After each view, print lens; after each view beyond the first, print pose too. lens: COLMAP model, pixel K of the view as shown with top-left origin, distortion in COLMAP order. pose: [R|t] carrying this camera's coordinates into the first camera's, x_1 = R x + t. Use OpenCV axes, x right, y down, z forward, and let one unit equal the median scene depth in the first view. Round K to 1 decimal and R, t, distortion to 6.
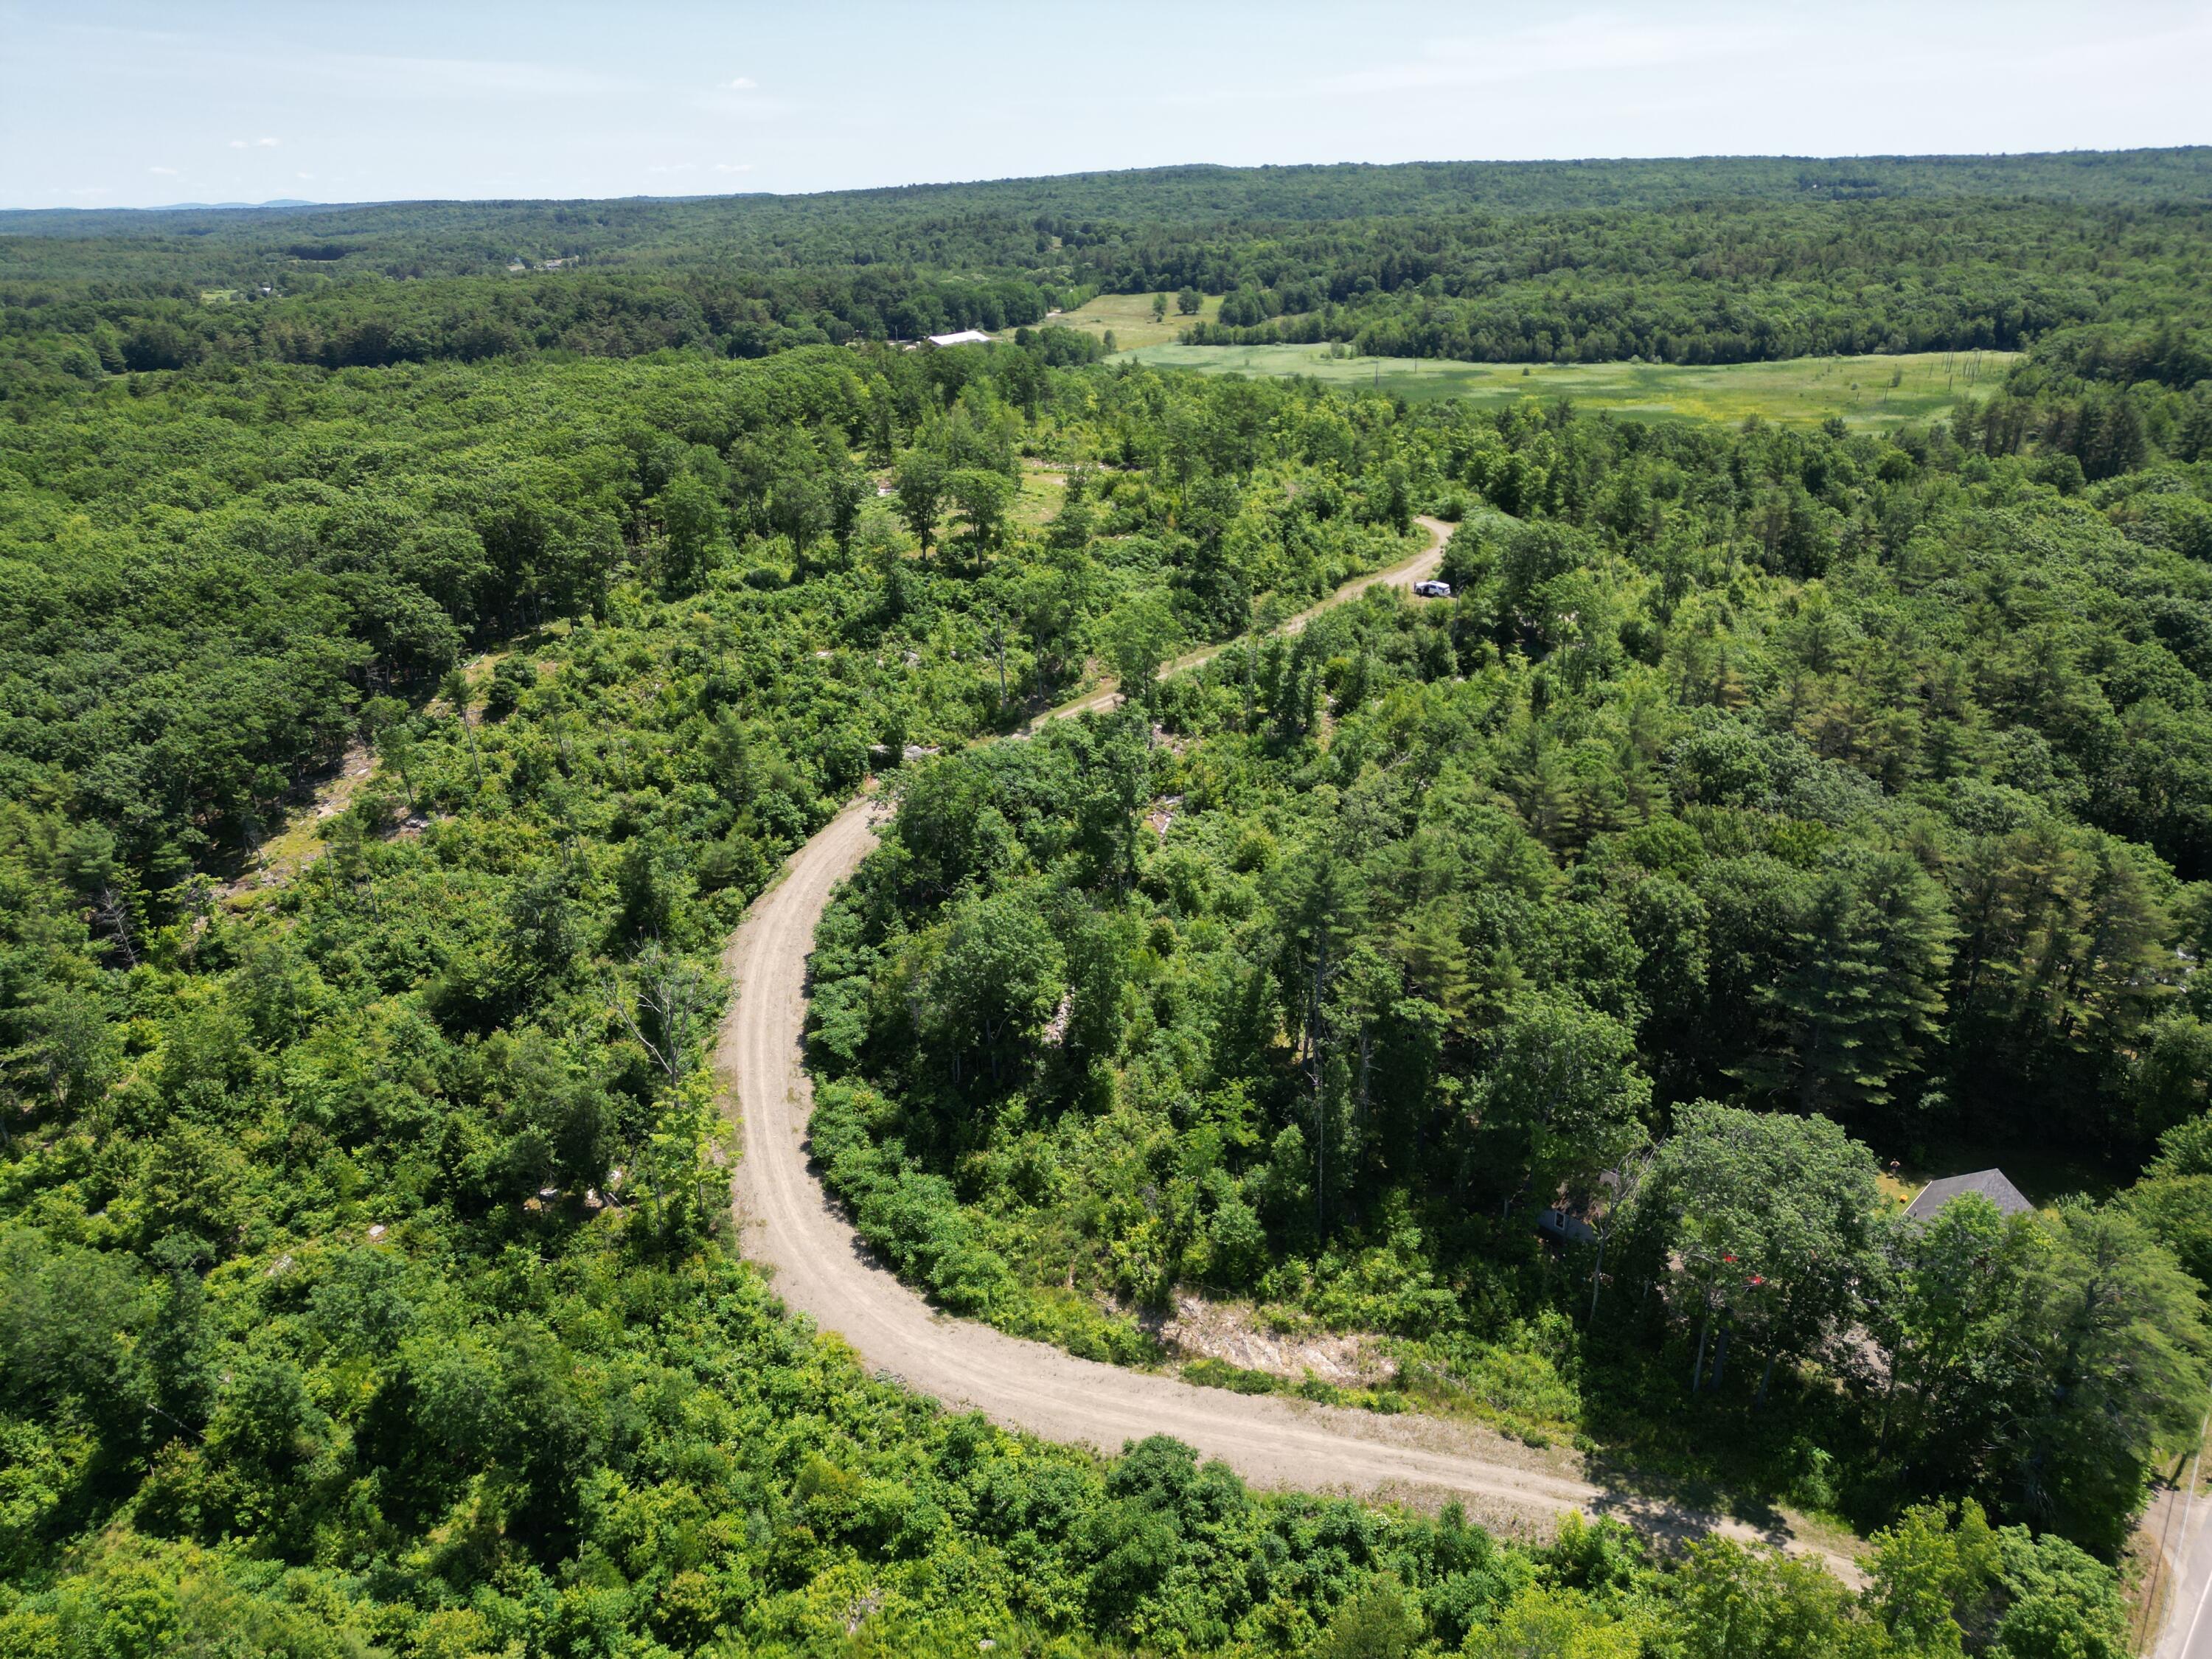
lens RADIAL K [[1644.8, 0, 1106.0], [0, 1644.8, 829.5], [0, 0, 1]] dist [0.069885, -0.078972]
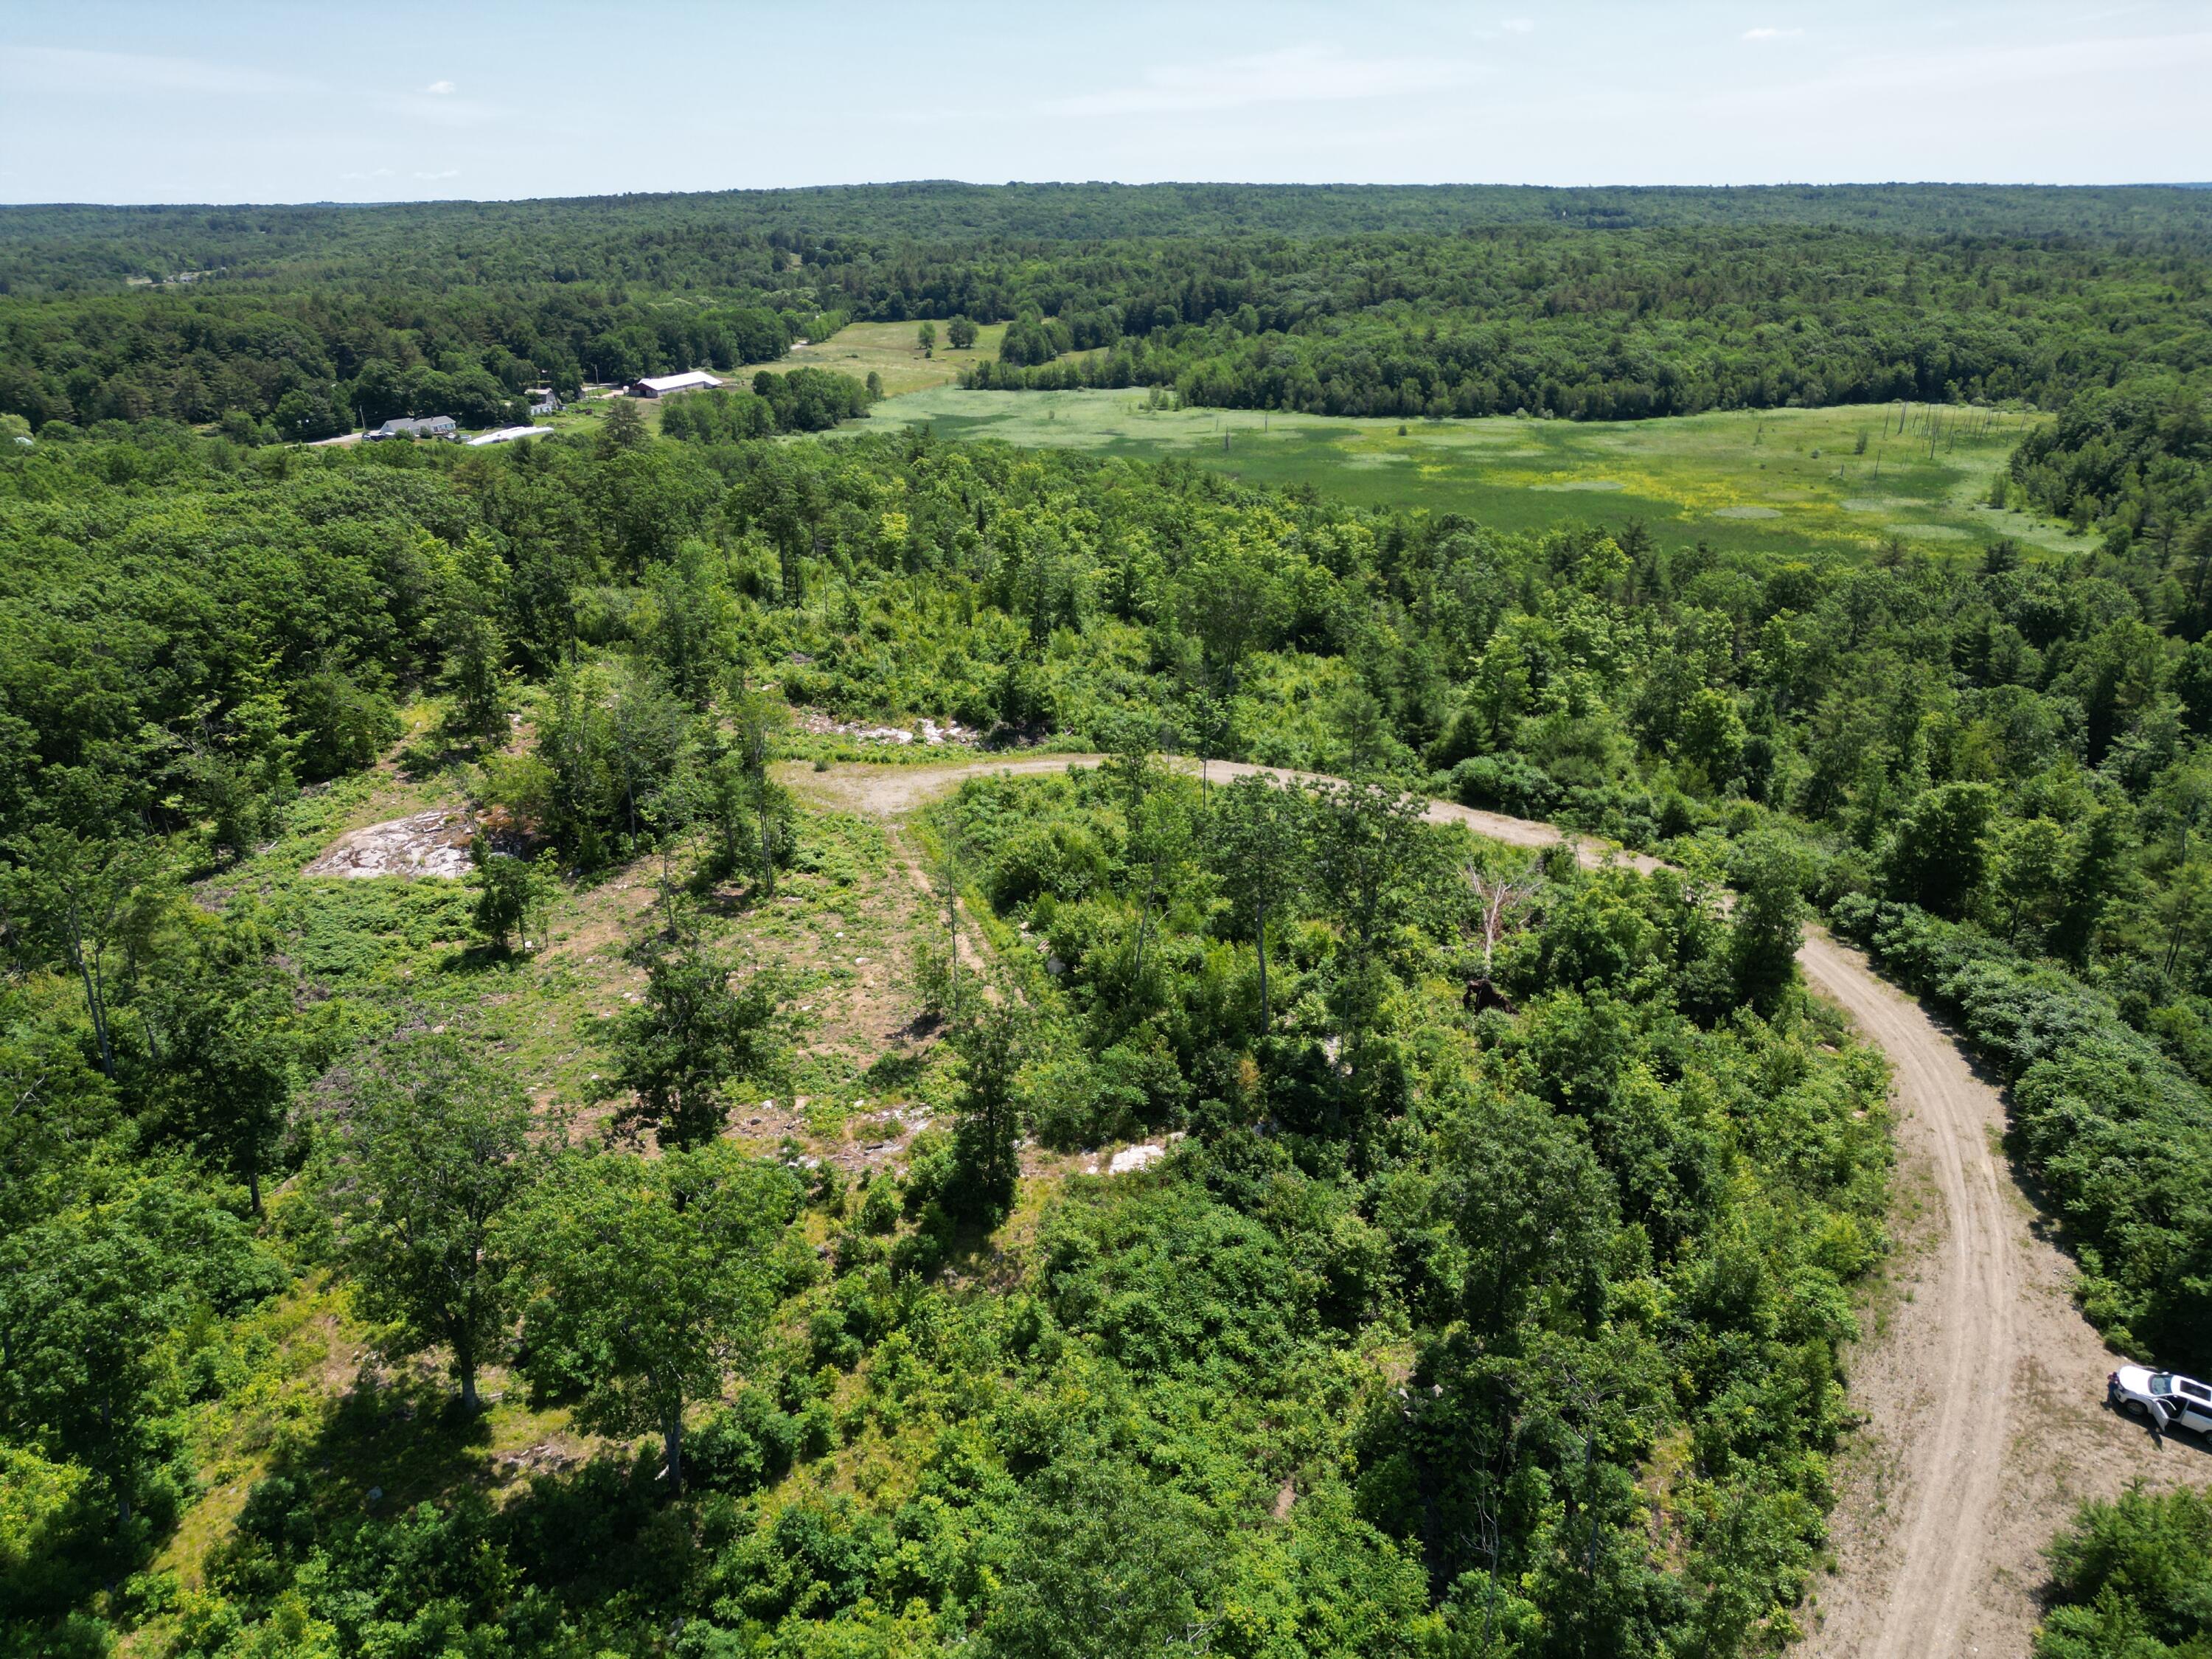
lens RADIAL K [[1644.8, 0, 1106.0], [0, 1644.8, 829.5], [0, 0, 1]] dist [0.069885, -0.078972]
pose [[0.988658, -0.038130, 0.145266, -0.011119], [0.039634, 0.999186, -0.007475, -0.068349], [-0.144863, 0.013148, 0.989364, 0.189979]]
